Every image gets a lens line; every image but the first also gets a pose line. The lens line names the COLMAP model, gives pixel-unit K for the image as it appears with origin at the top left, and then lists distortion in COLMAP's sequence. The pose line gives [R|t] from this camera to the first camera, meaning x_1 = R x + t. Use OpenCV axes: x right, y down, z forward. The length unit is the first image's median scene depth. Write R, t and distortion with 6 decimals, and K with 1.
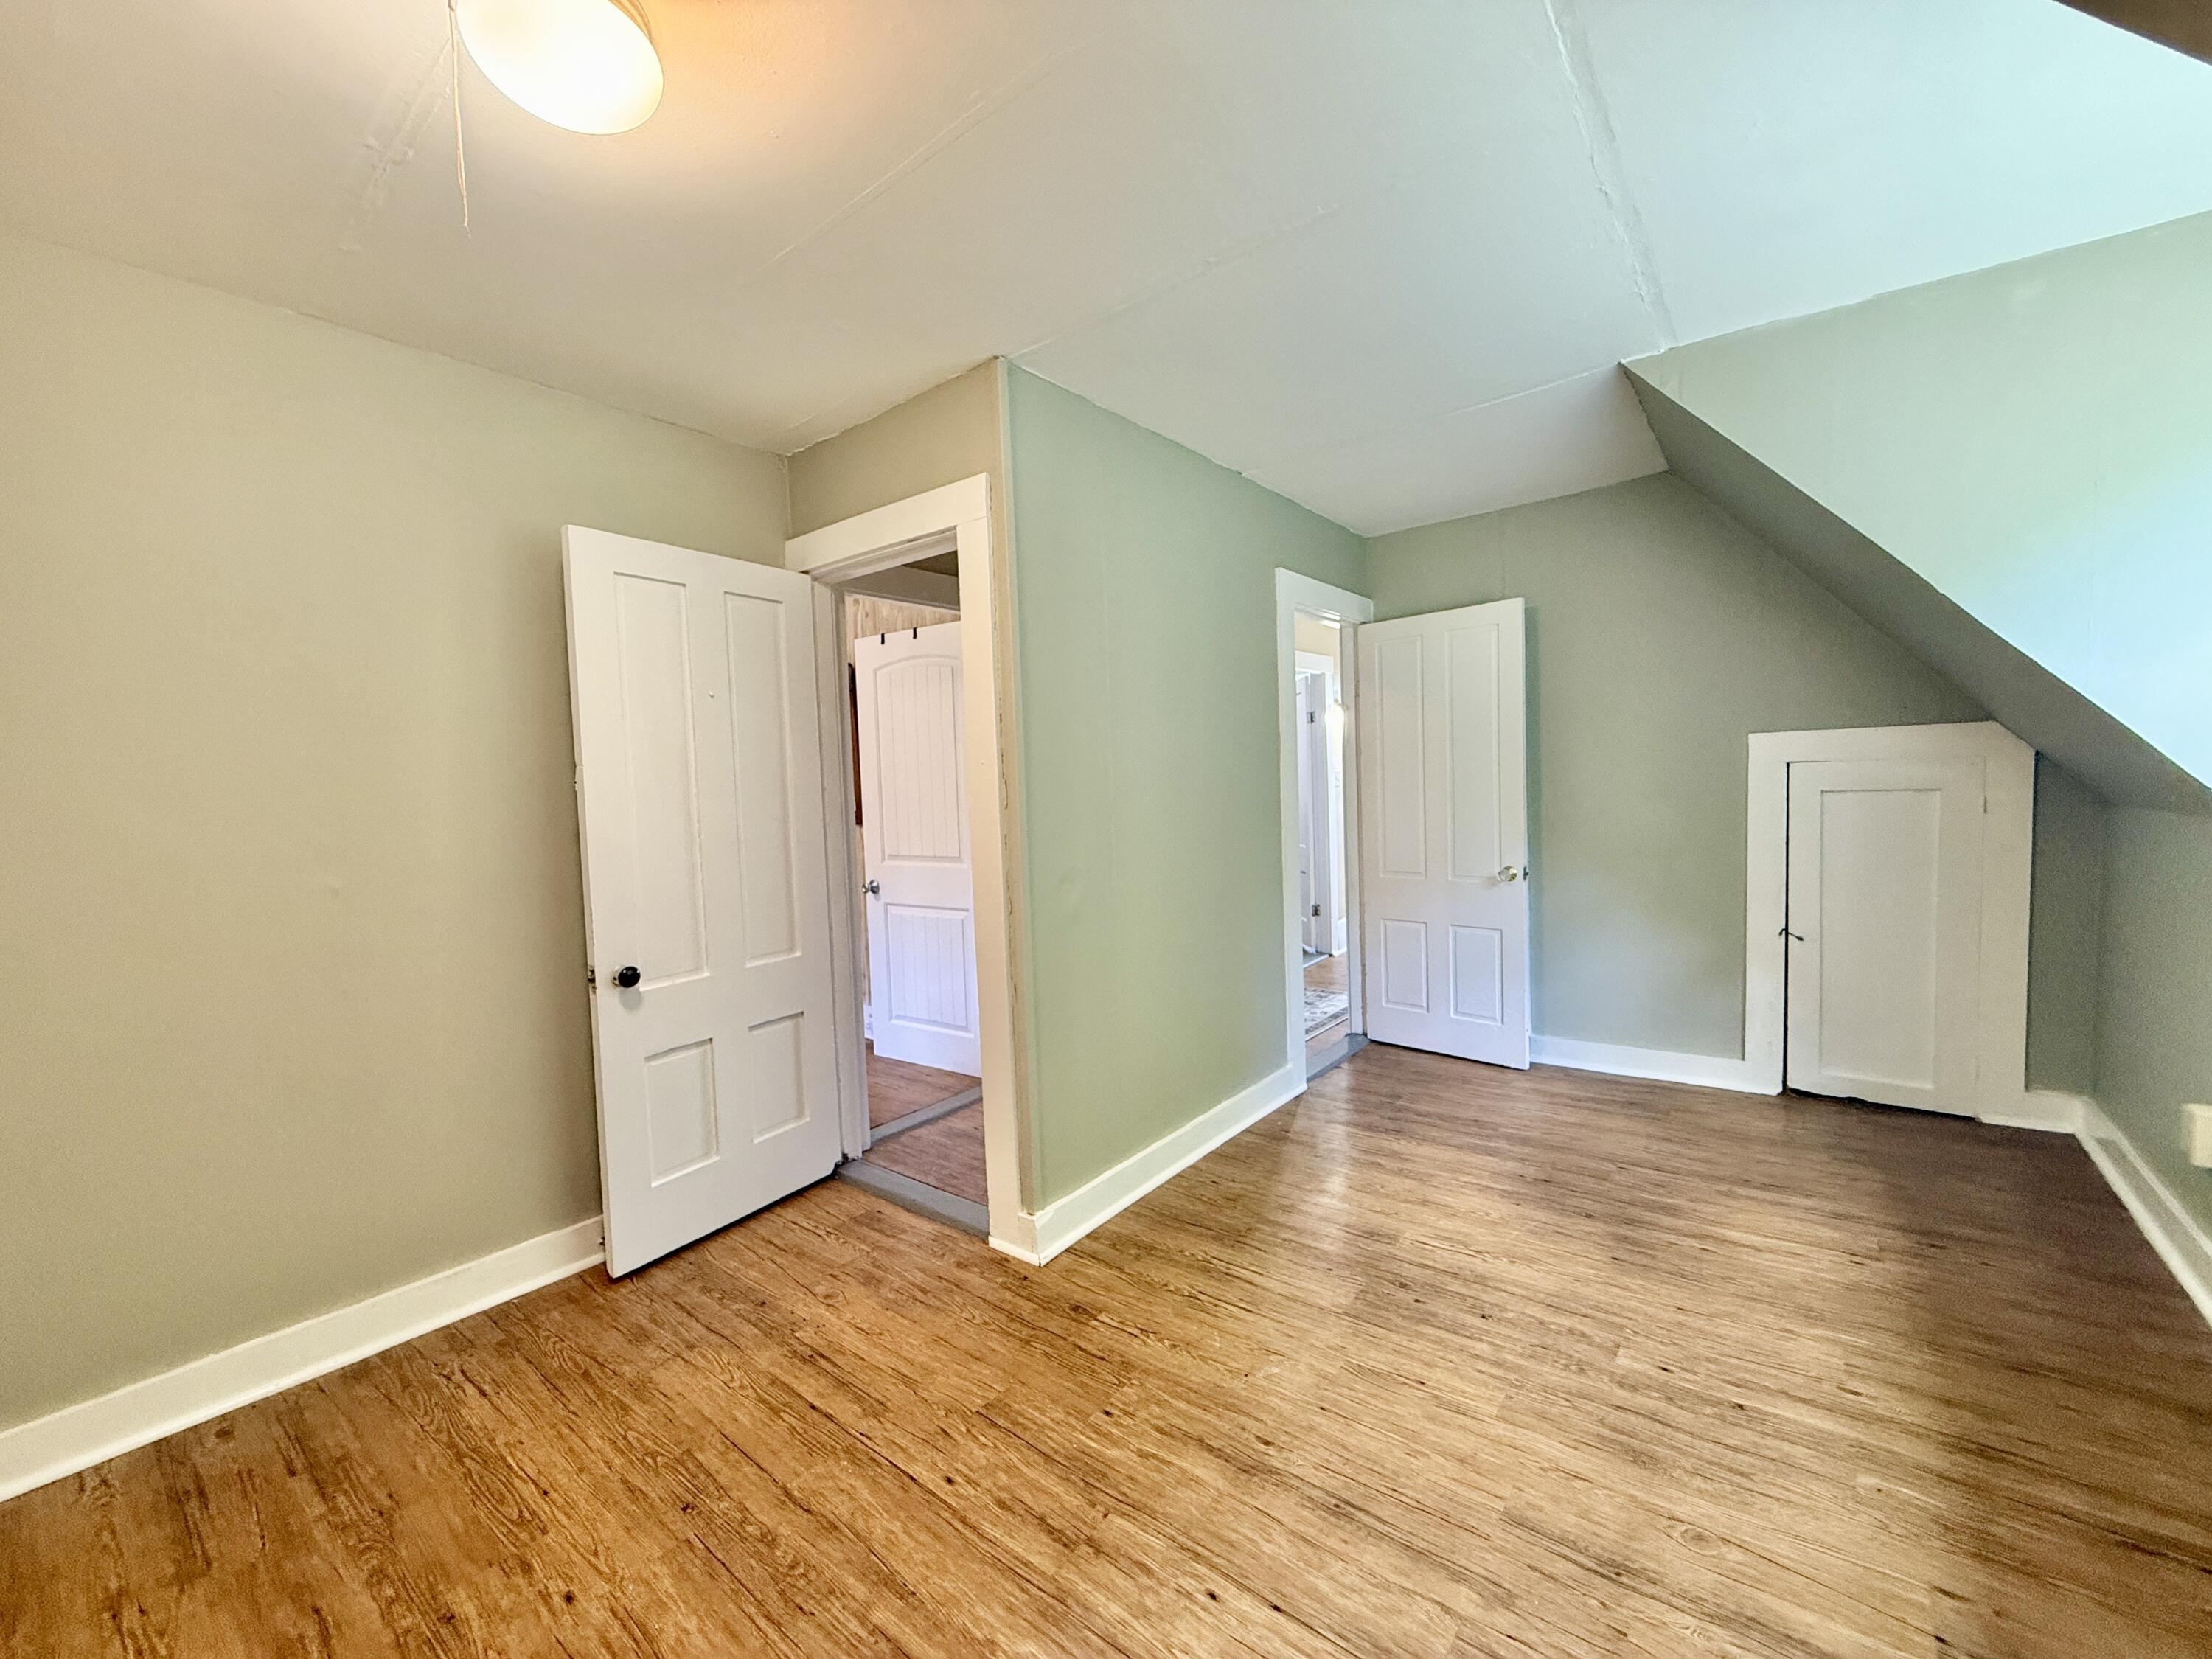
lens RADIAL K [[884.1, 0, 1096.8], [0, 884.1, 825.7], [0, 0, 1]] dist [-0.001858, 0.000575]
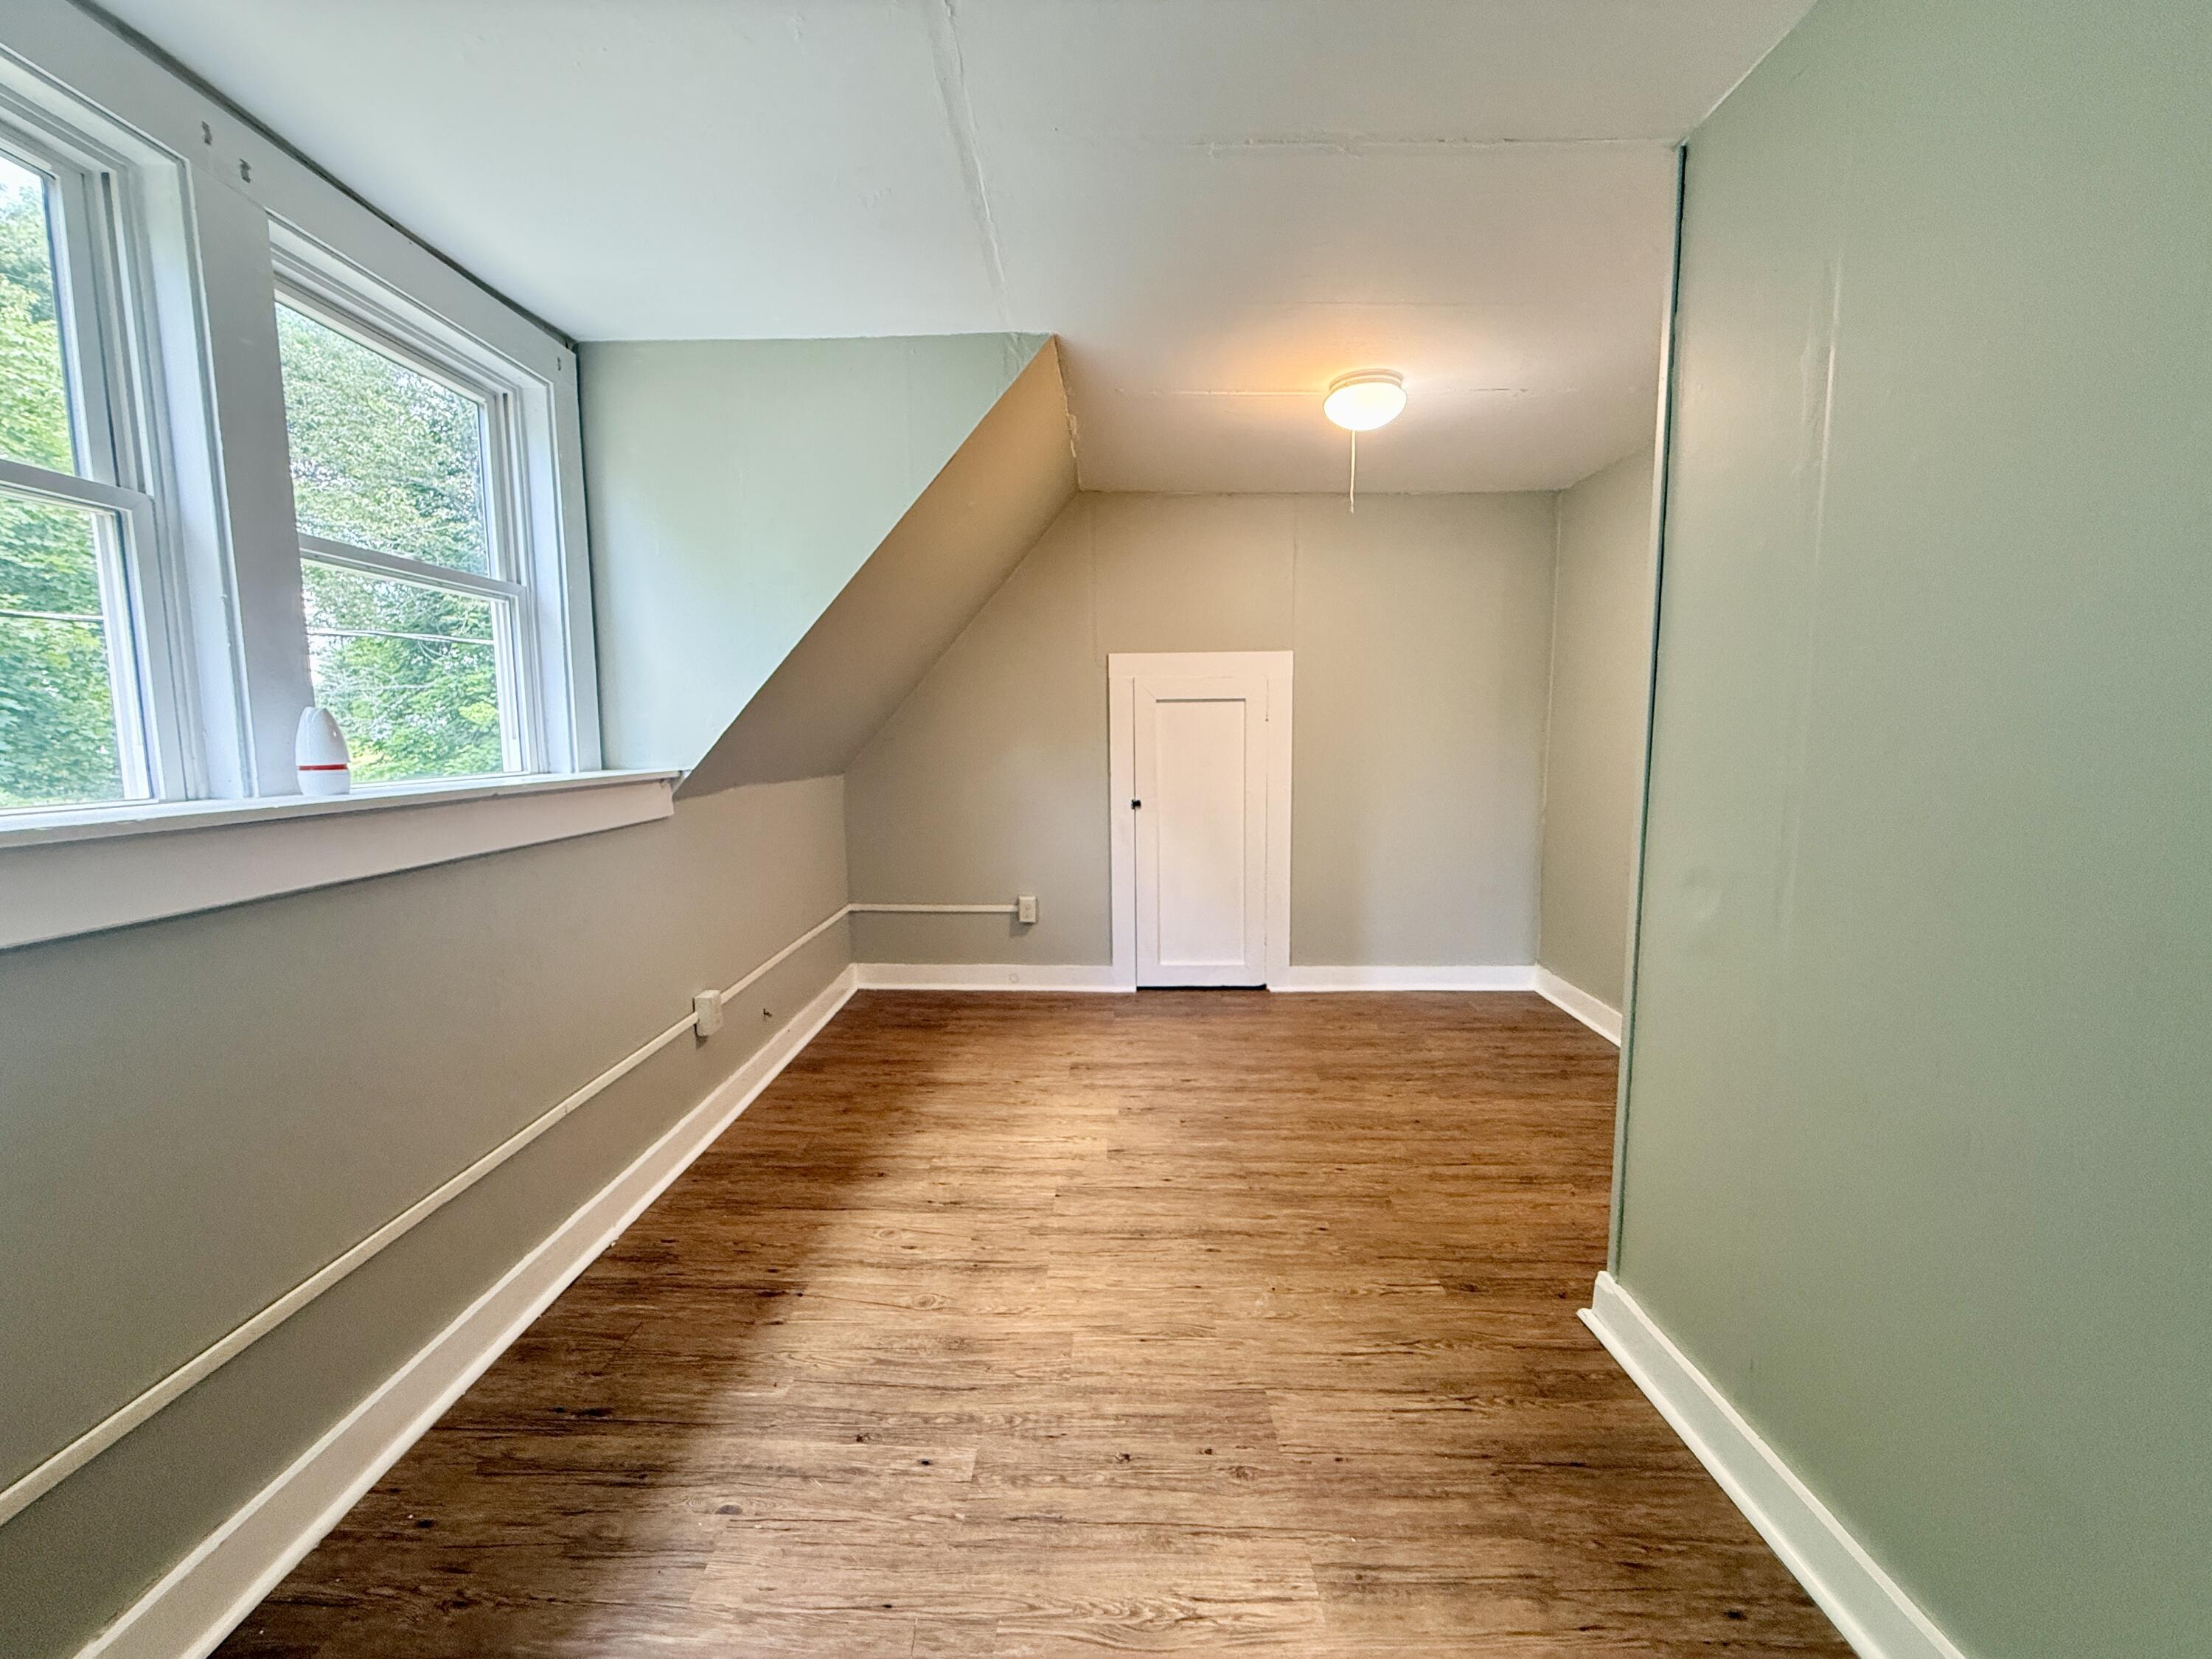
lens RADIAL K [[884.1, 0, 1106.8], [0, 884.1, 824.5], [0, 0, 1]] dist [-0.001858, 0.000575]
pose [[-0.781324, 0.102854, -0.615592, 0.911729], [0.004695, 0.987268, 0.158995, -0.112121], [0.624108, 0.121336, -0.771859, 1.592540]]
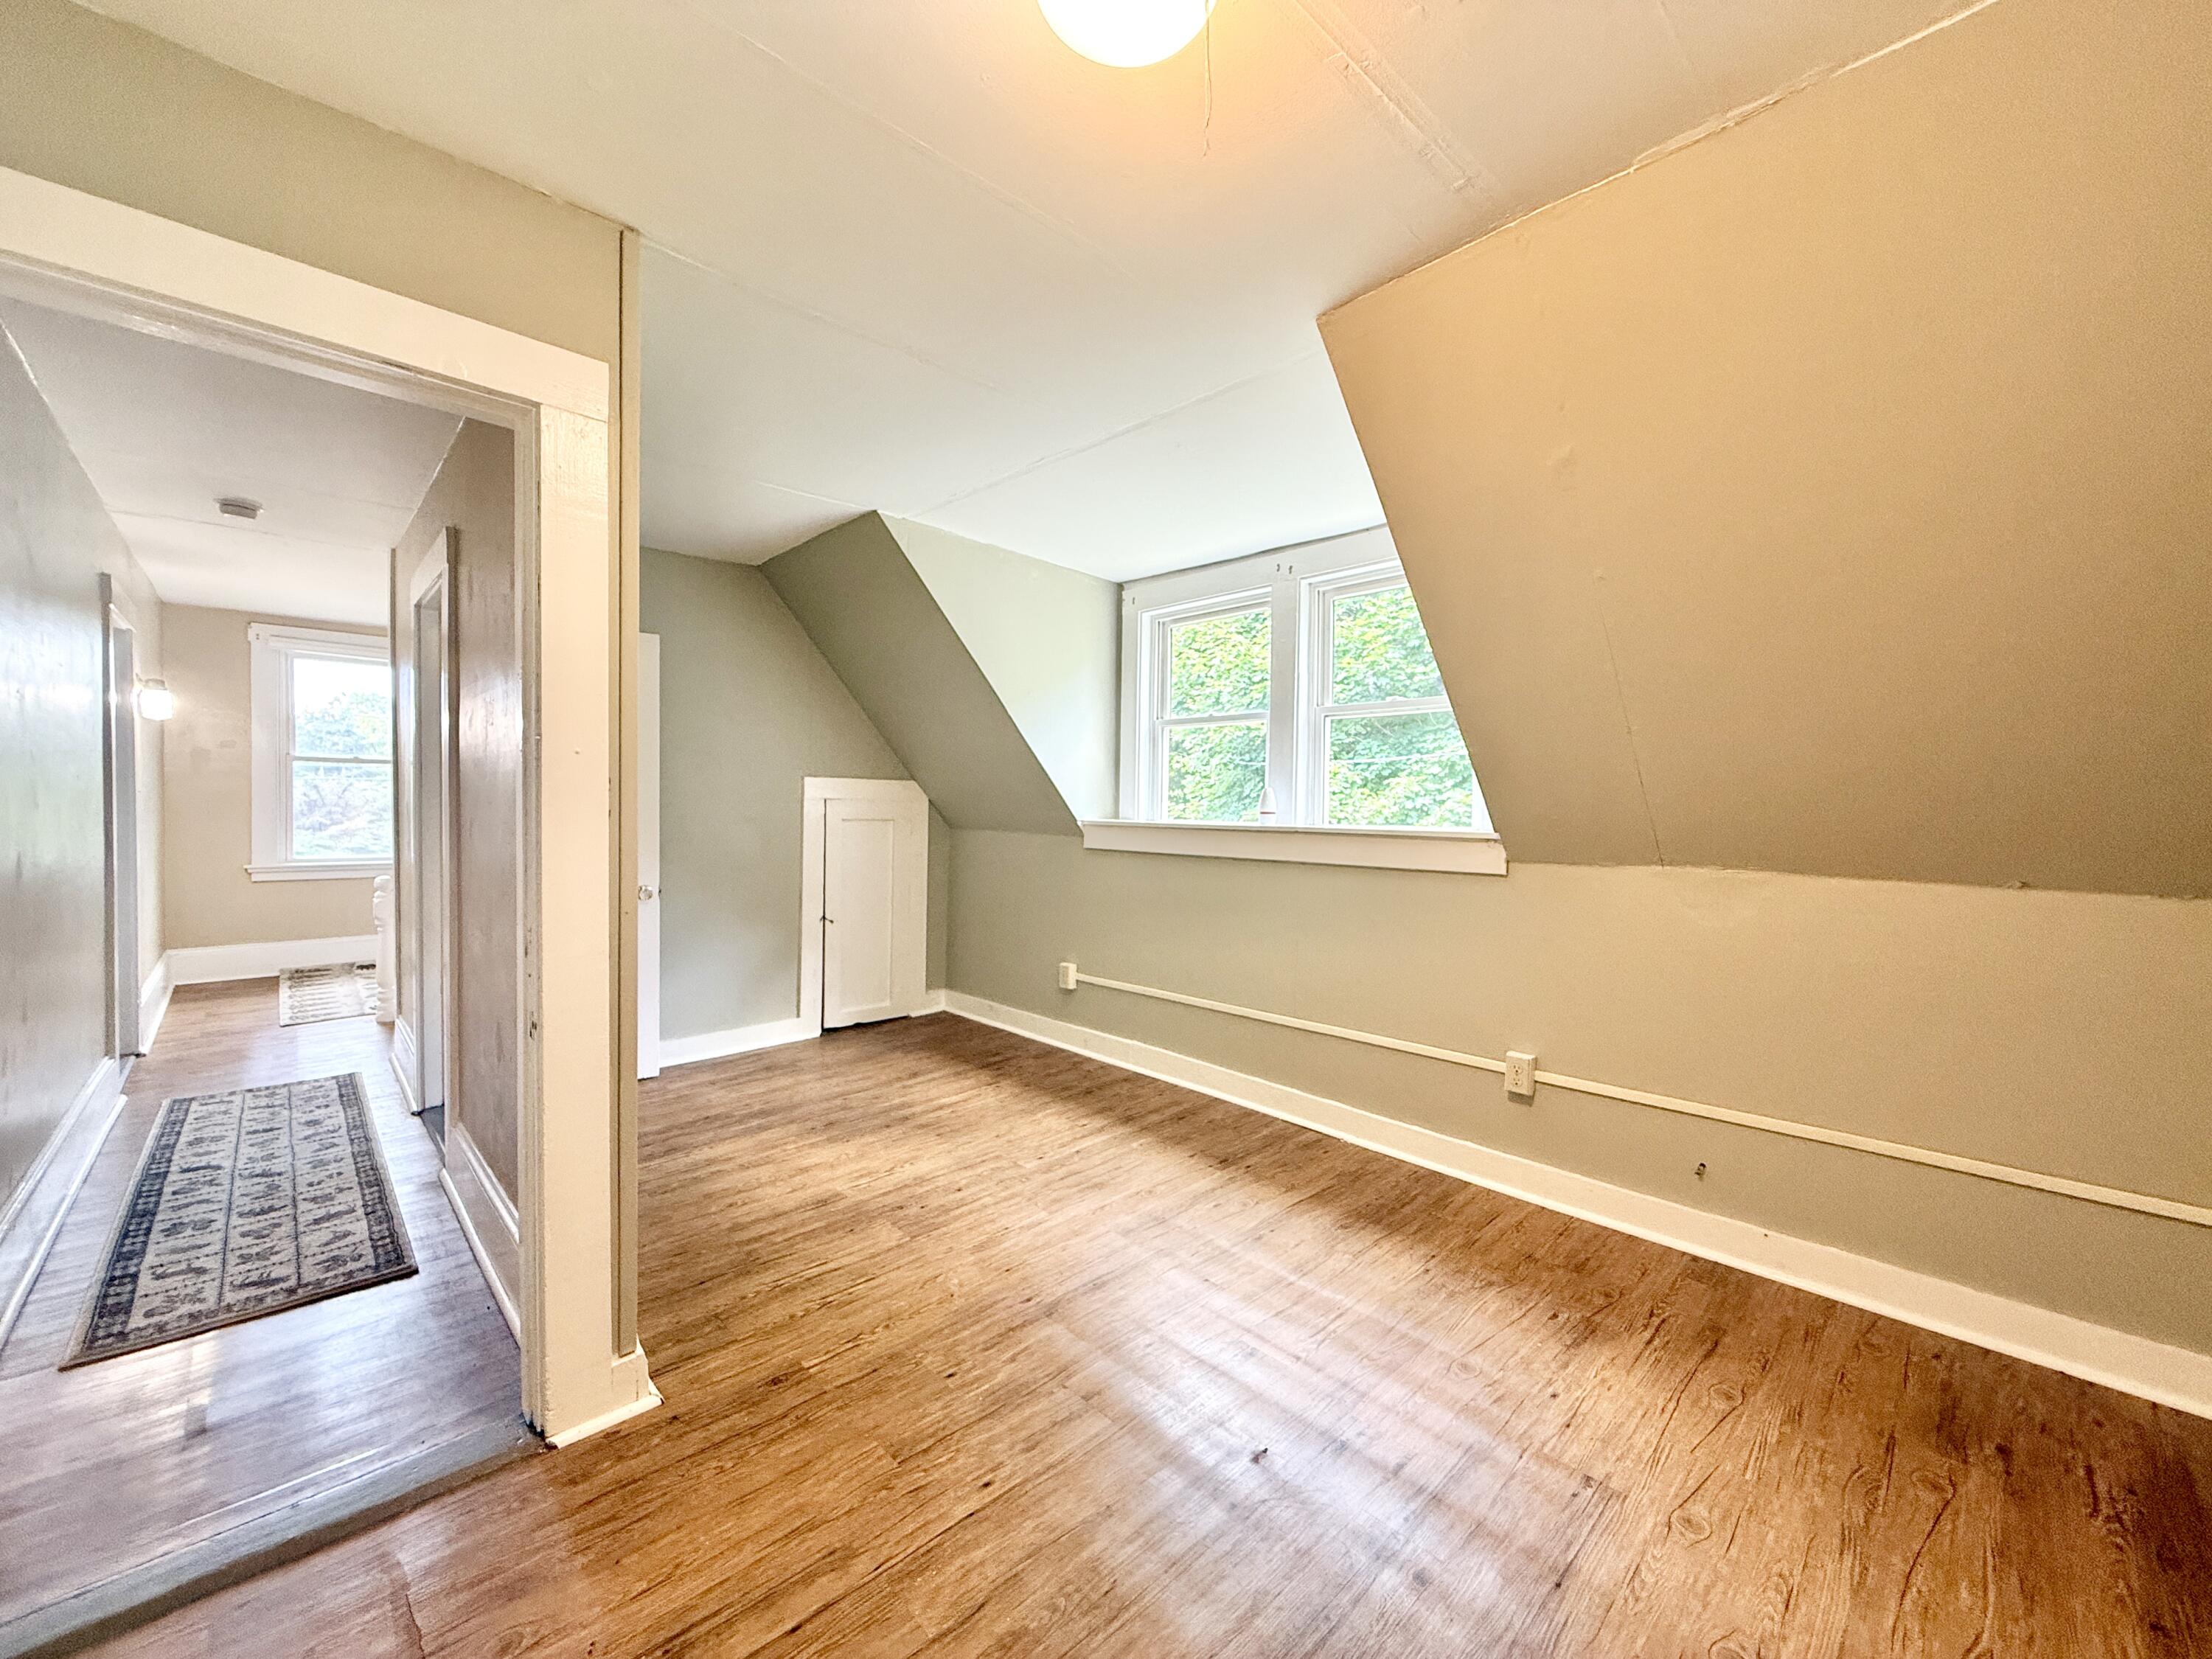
lens RADIAL K [[884.1, 0, 1109.1], [0, 884.1, 830.7], [0, 0, 1]] dist [-0.001858, 0.000575]
pose [[0.132748, 0.008470, 0.991114, -0.962994], [0.024887, 0.999620, -0.011876, 0.012757], [-0.990837, 0.026242, 0.132487, 0.596296]]
